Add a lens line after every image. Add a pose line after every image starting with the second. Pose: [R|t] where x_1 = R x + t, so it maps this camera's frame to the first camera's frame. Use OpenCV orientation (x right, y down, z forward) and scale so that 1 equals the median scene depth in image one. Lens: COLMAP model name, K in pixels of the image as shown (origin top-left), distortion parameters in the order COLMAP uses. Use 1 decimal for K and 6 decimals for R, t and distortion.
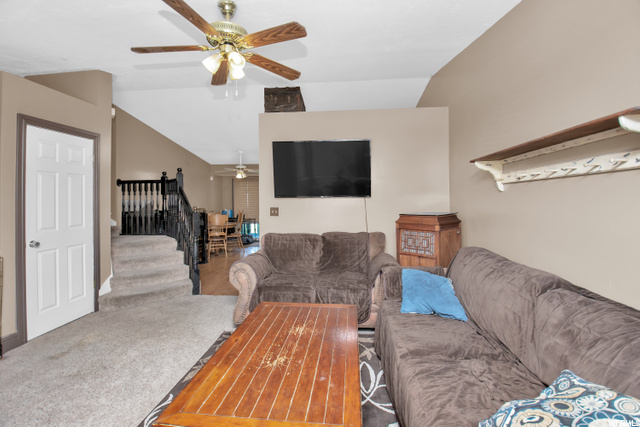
lens RADIAL K [[286.7, 0, 319.5], [0, 286.7, 199.4], [0, 0, 1]] dist [-0.002728, -0.000796]
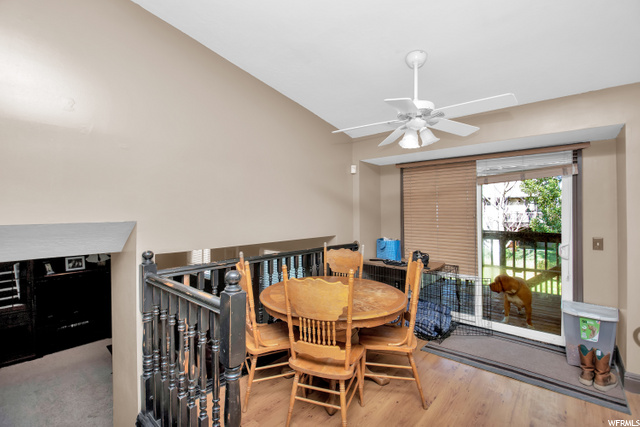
lens RADIAL K [[284.9, 0, 317.9], [0, 284.9, 207.1], [0, 0, 1]] dist [0.026732, -0.030133]
pose [[0.797312, 0.004677, -0.603550, -0.173214], [-0.020356, 0.999609, -0.019145, -0.004445], [0.603224, 0.027550, 0.797096, 0.697041]]
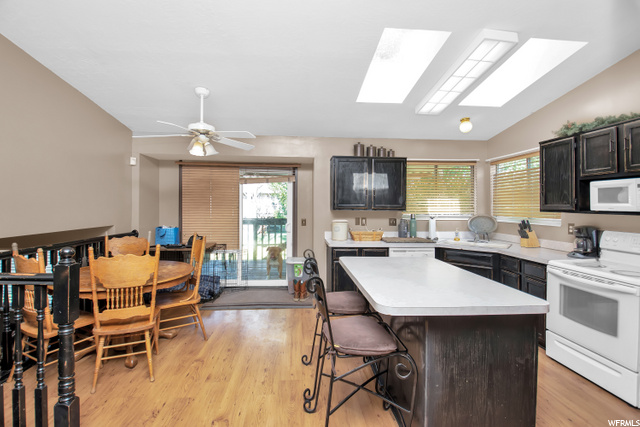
lens RADIAL K [[284.9, 0, 317.9], [0, 284.9, 207.1], [0, 0, 1]] dist [0.026732, -0.030133]
pose [[0.990255, 0.022328, 0.137461, -0.162305], [-0.021486, 0.999740, -0.007610, -0.001235], [-0.137595, 0.004582, 0.990478, 0.569316]]
